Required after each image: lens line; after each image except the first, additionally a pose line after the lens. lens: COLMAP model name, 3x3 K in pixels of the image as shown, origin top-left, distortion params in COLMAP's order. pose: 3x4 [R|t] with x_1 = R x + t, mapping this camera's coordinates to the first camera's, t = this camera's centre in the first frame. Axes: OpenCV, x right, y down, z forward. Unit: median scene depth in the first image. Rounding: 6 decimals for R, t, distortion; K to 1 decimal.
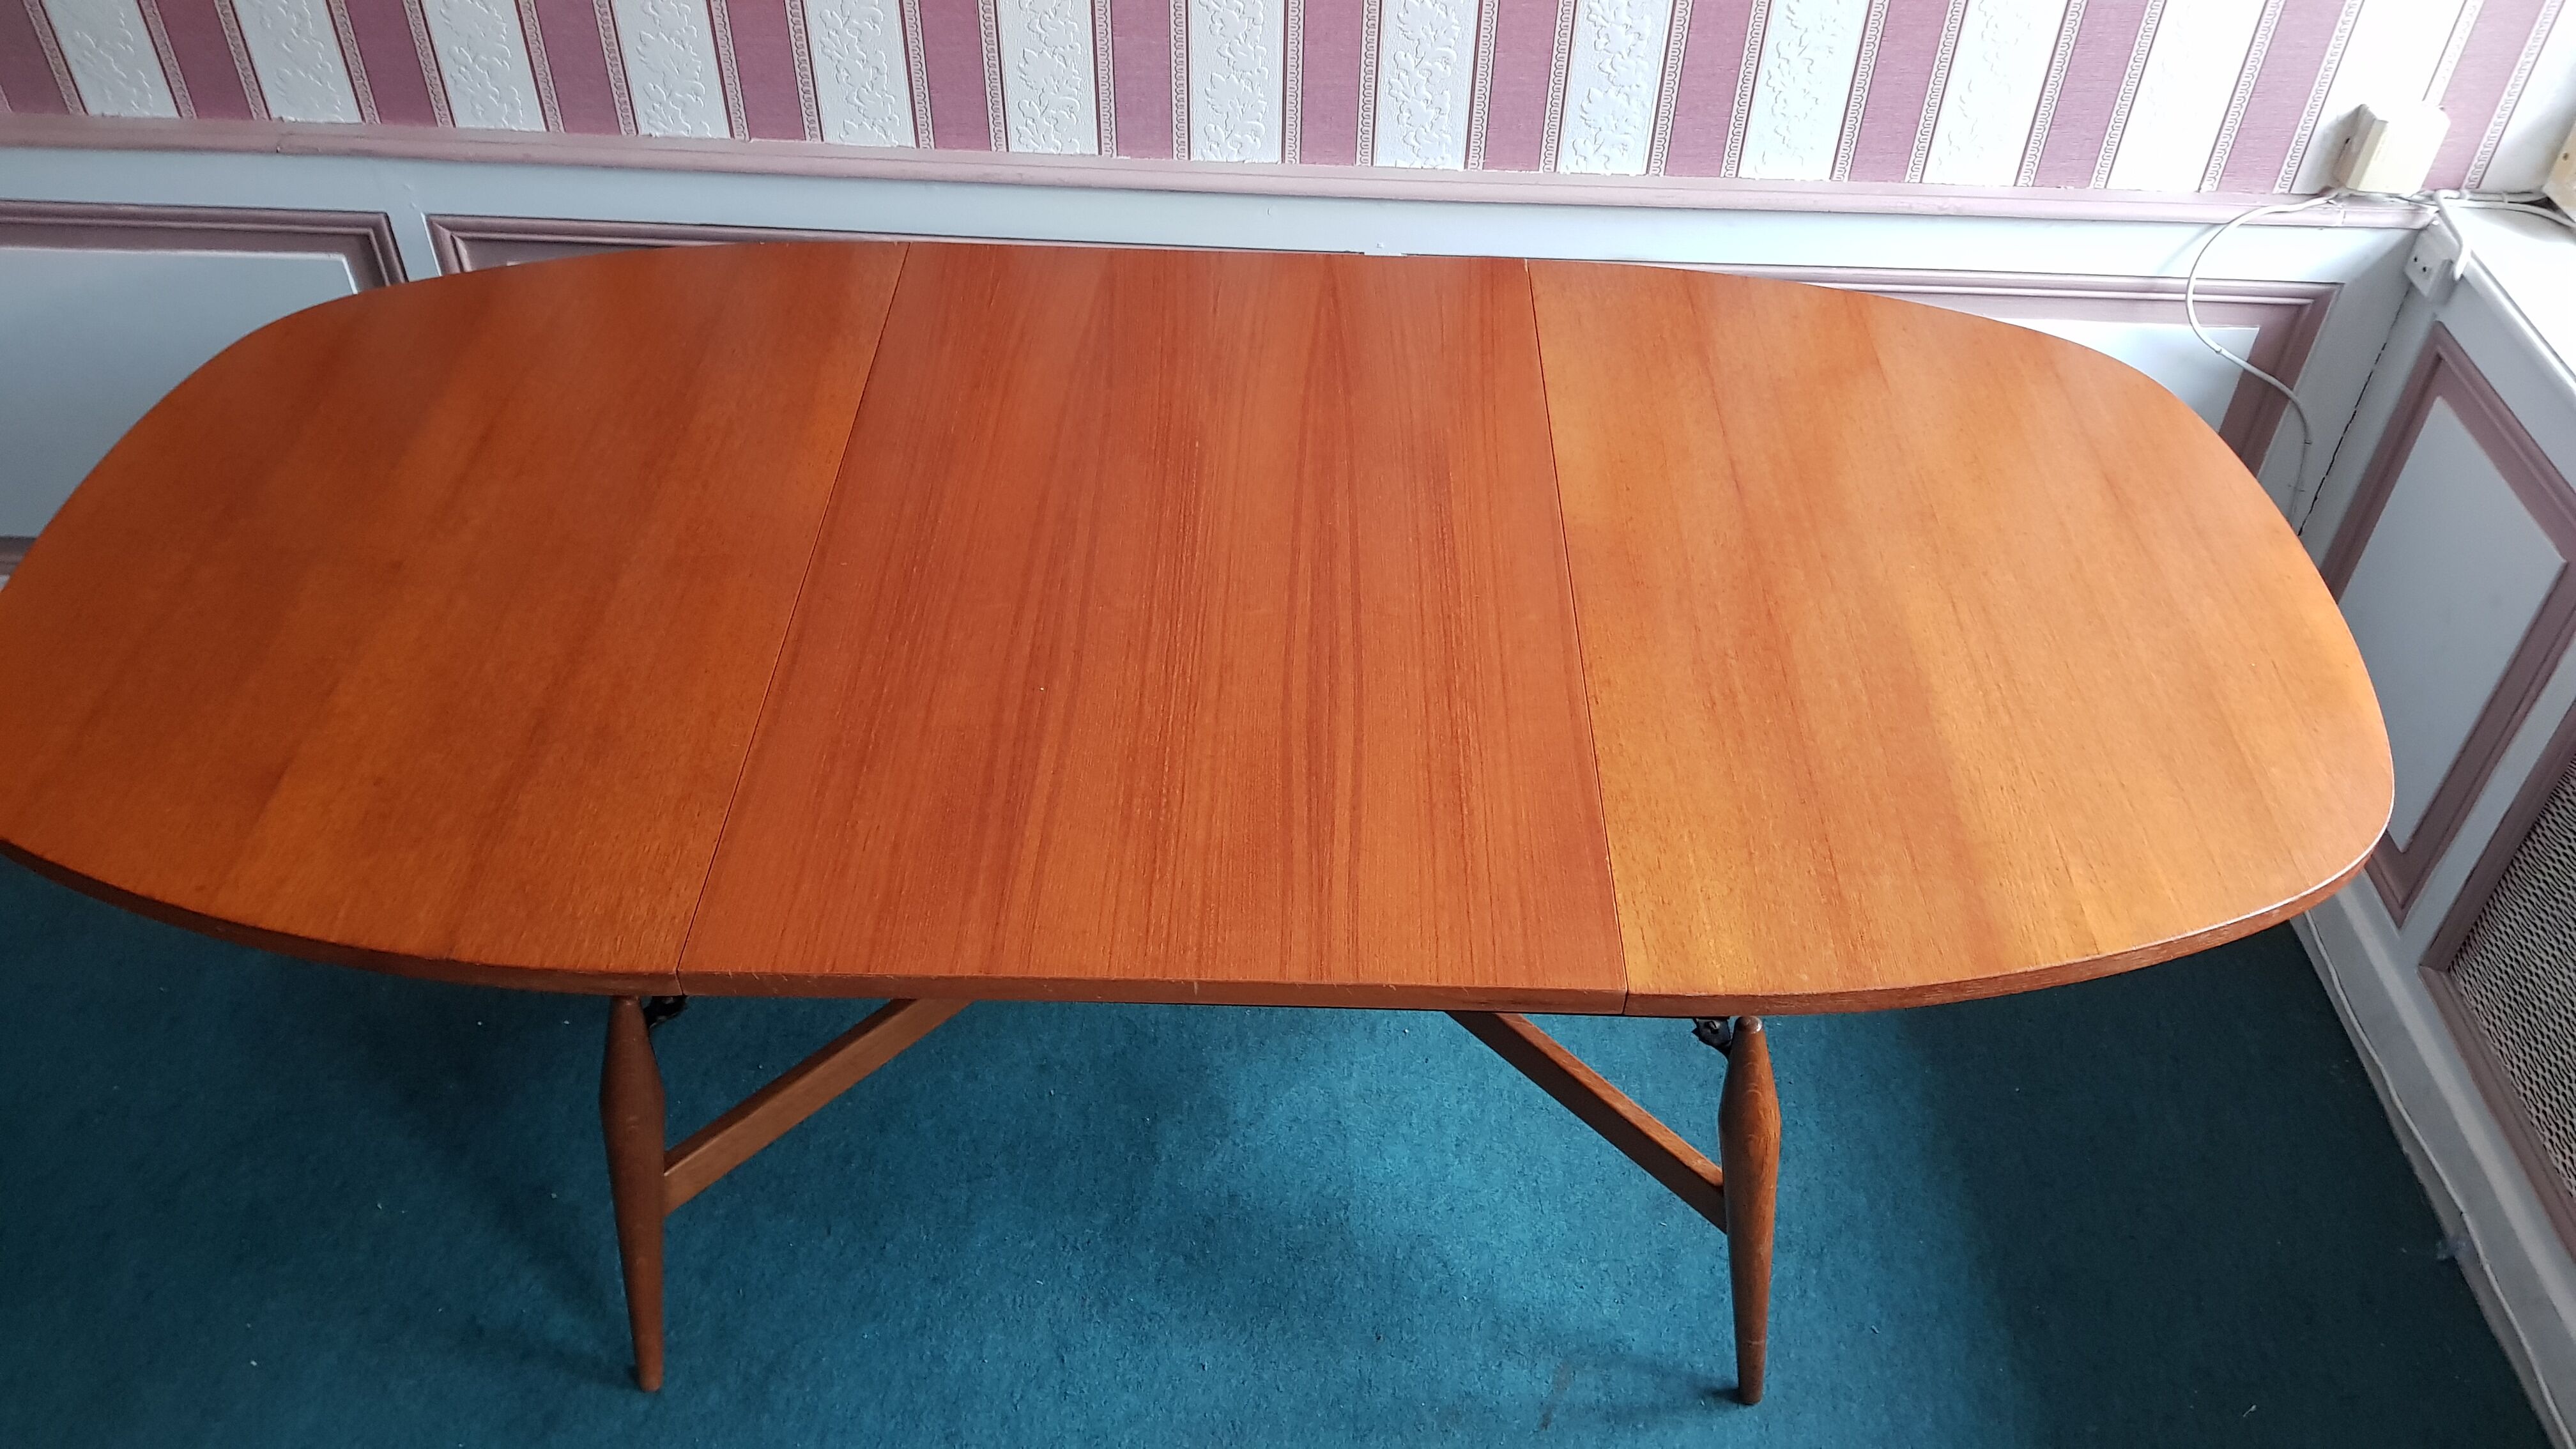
lens RADIAL K [[2009.5, 0, 1322.6], [0, 2009.5, 711.7], [0, 0, 1]] dist [0.067066, -0.108029]
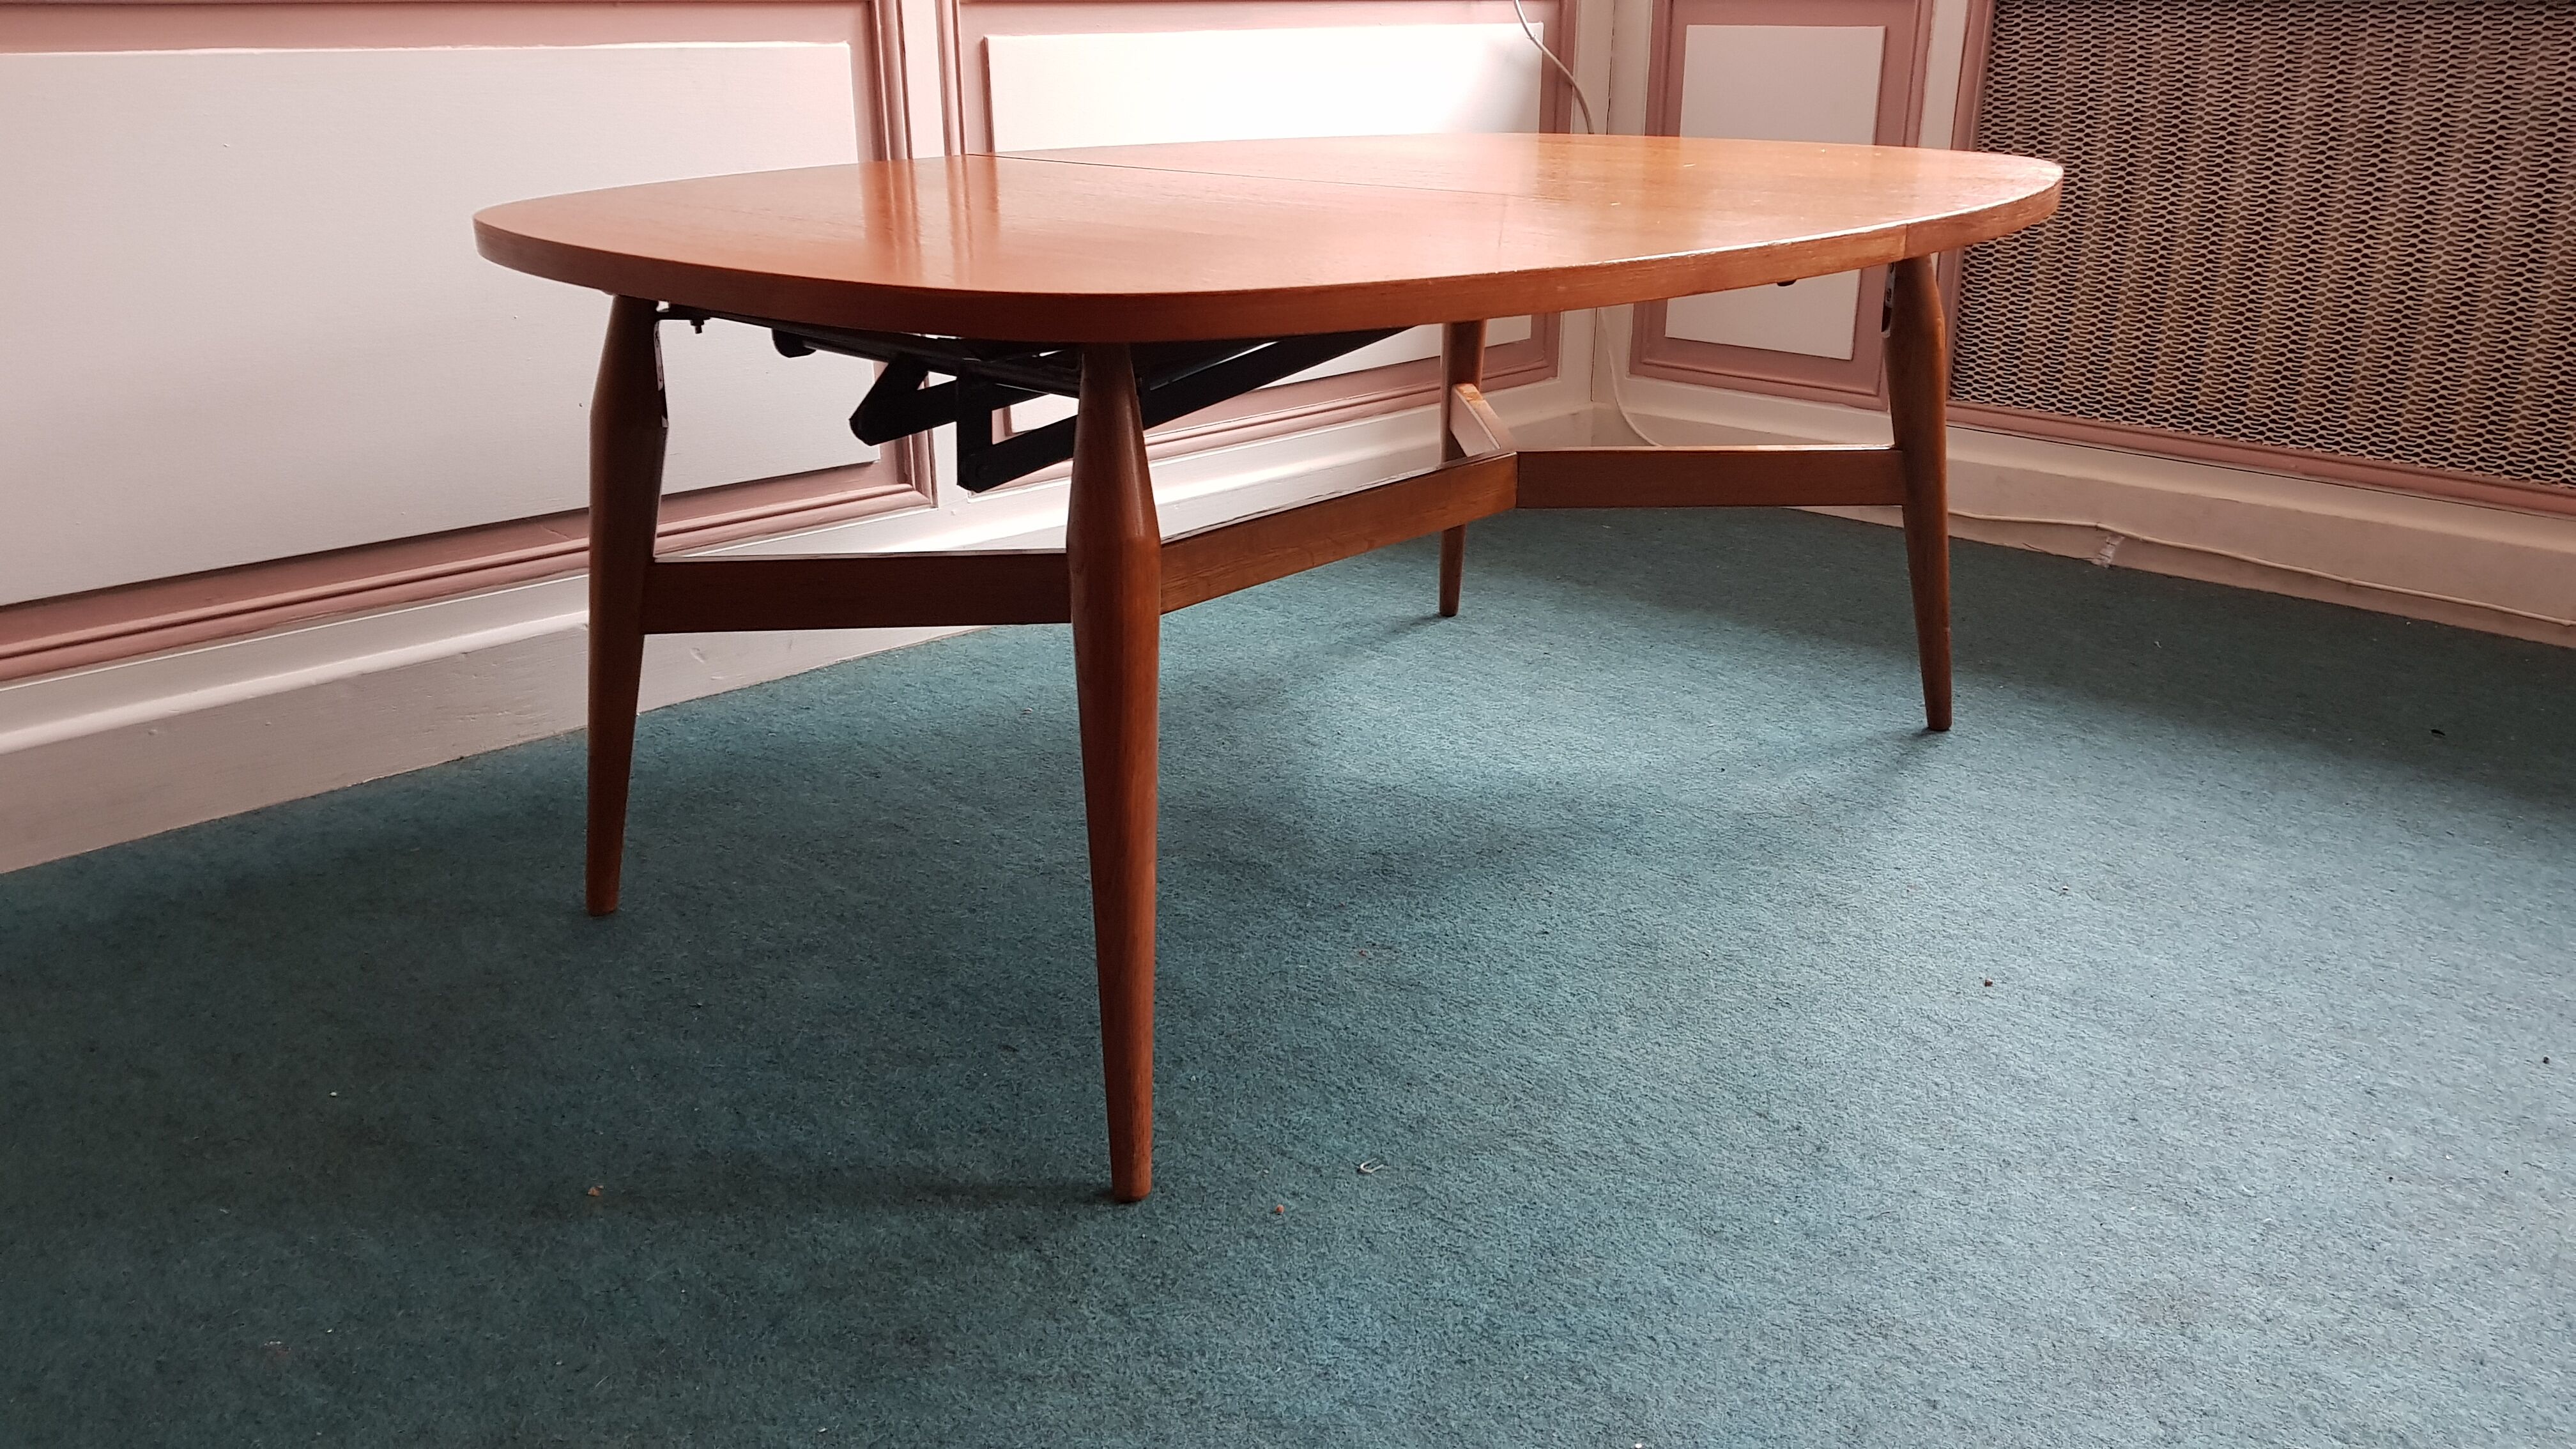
lens RADIAL K [[2025.0, 0, 1303.9], [0, 2025.0, 729.2], [0, 0, 1]] dist [0.012441, -0.007000]
pose [[0.701393, -0.270301, 0.659534, -0.712234], [0.497903, 0.847921, -0.181995, 0.412519], [-0.510039, 0.456034, 0.729310, 0.528082]]
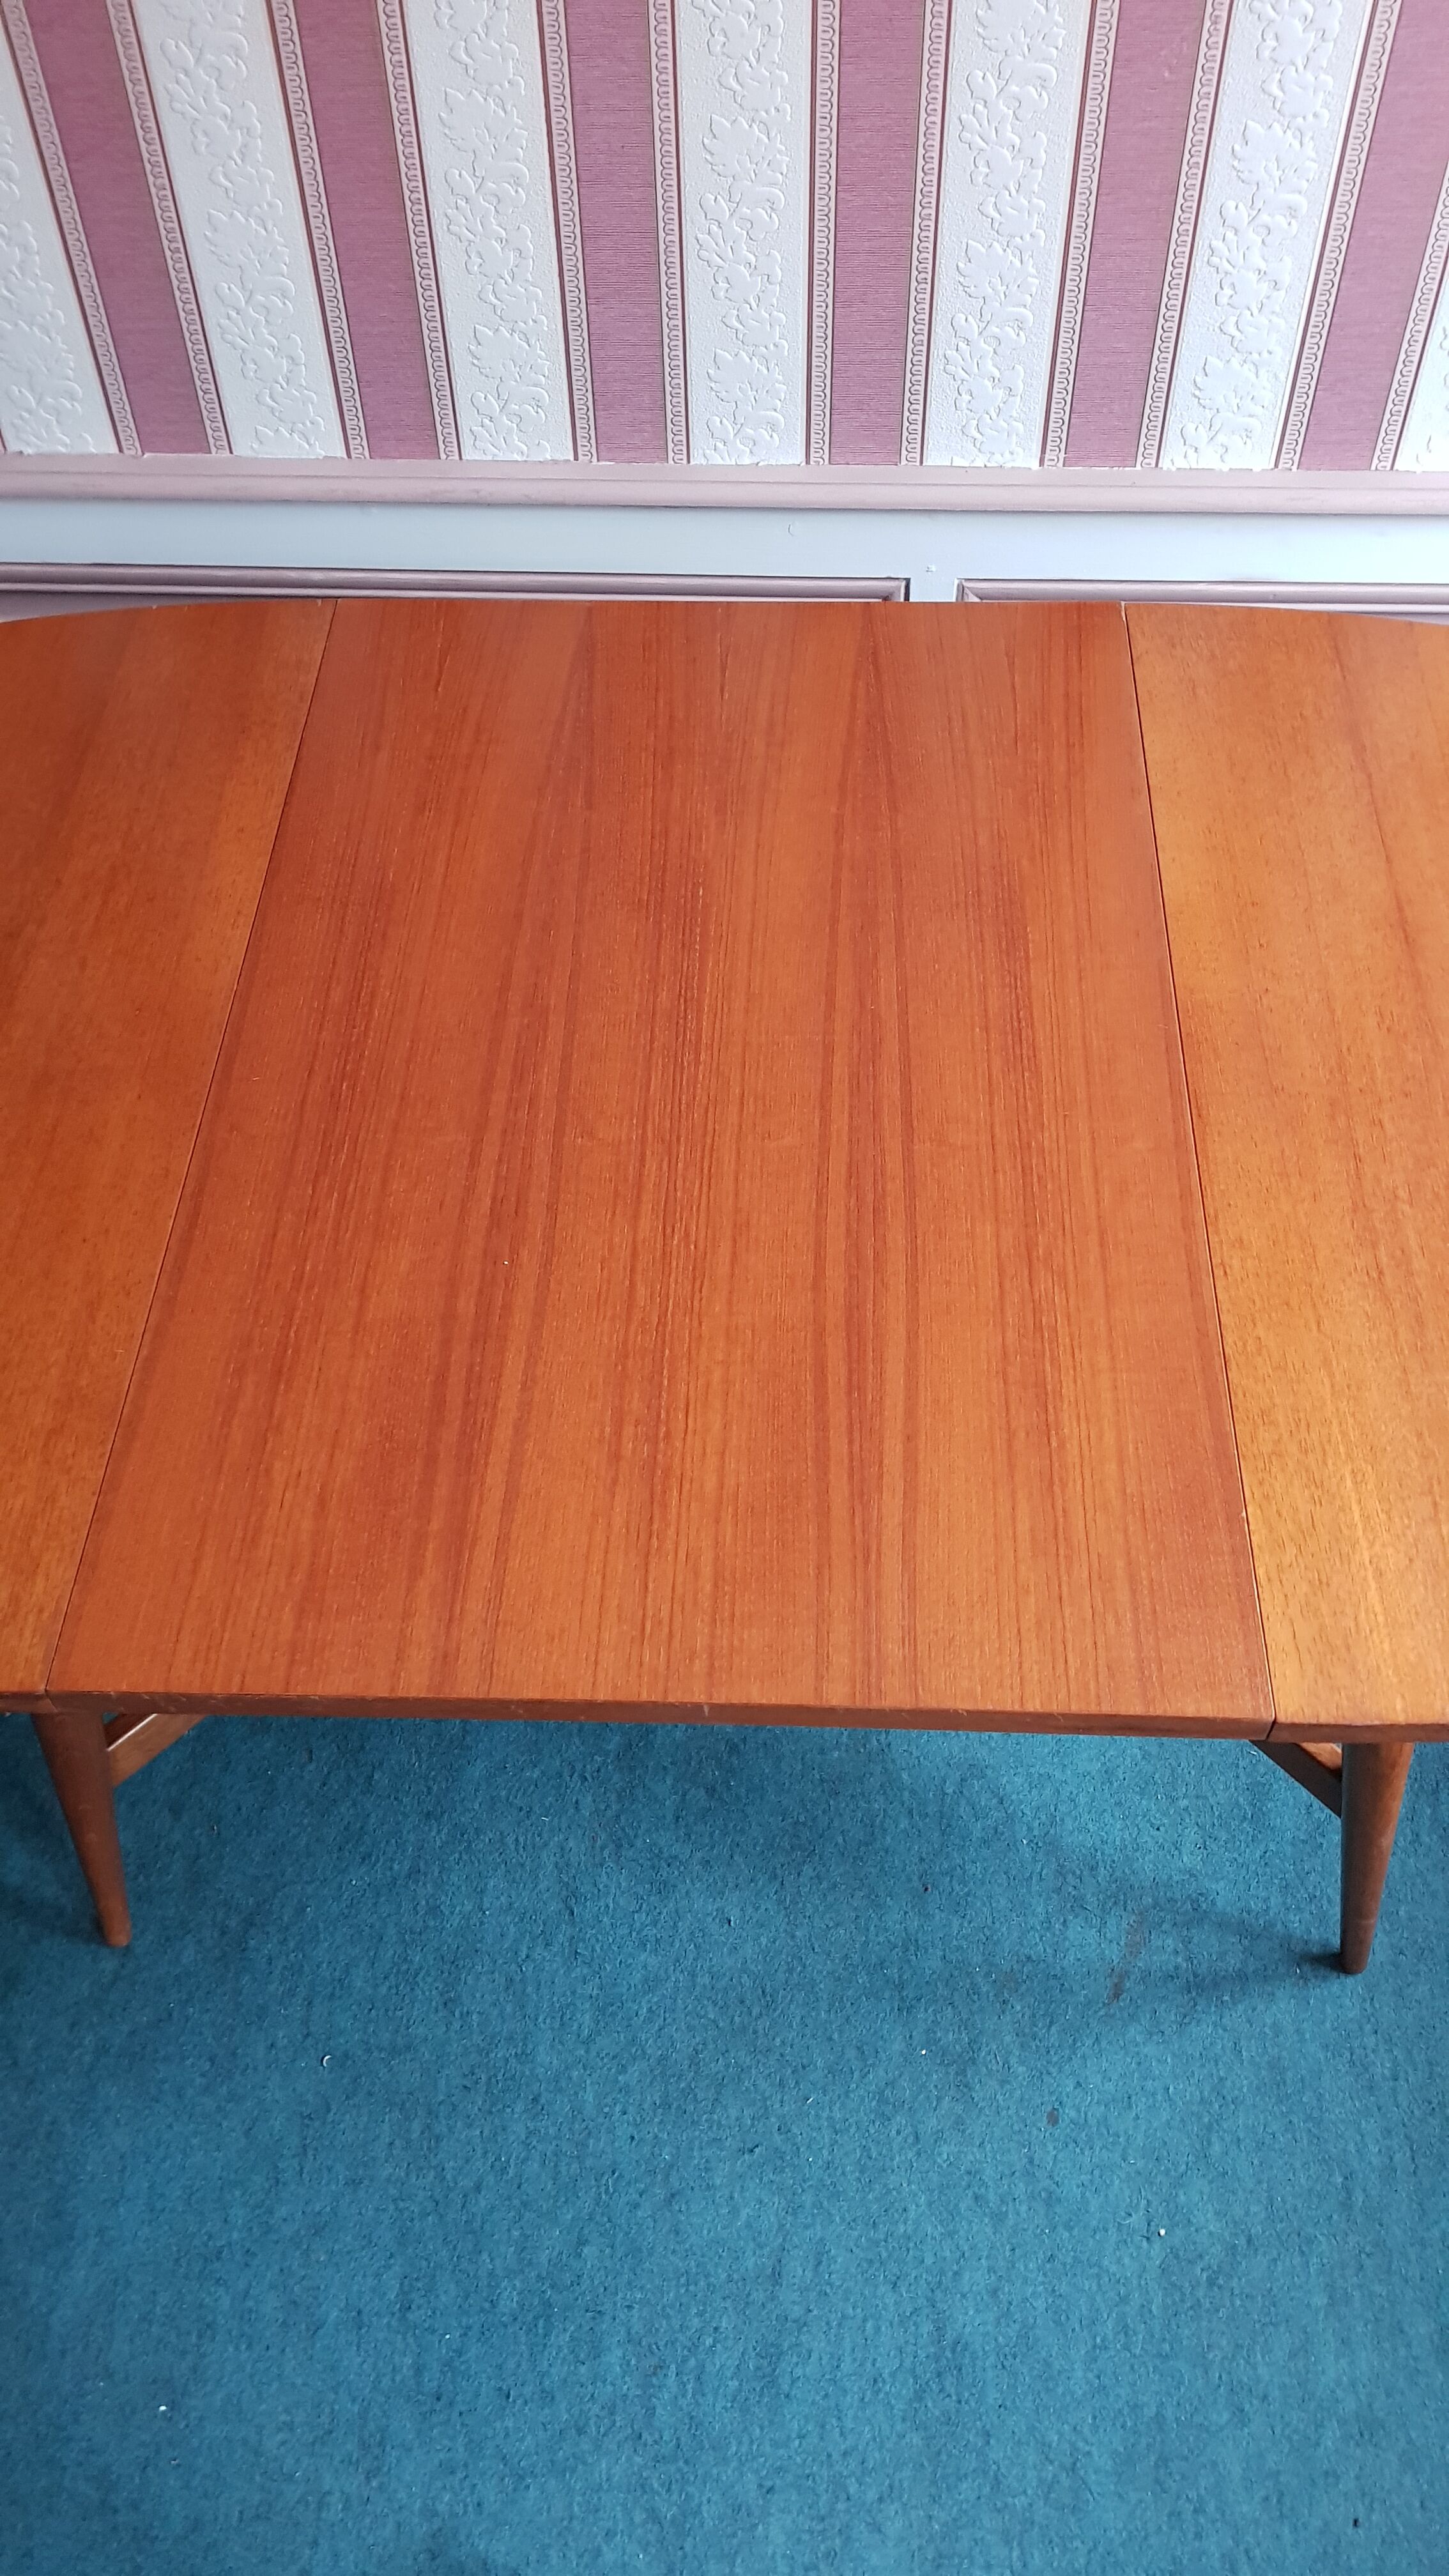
lens RADIAL K [[2009.5, 0, 735.8], [0, 2009.5, 1333.3], [0, 0, 1]] dist [0.067066, -0.108029]
pose [[0.998439, -0.004278, -0.055686, -0.006281], [0.014655, 0.982192, 0.187307, -0.113753], [0.053893, -0.187831, 0.980722, 0.206696]]
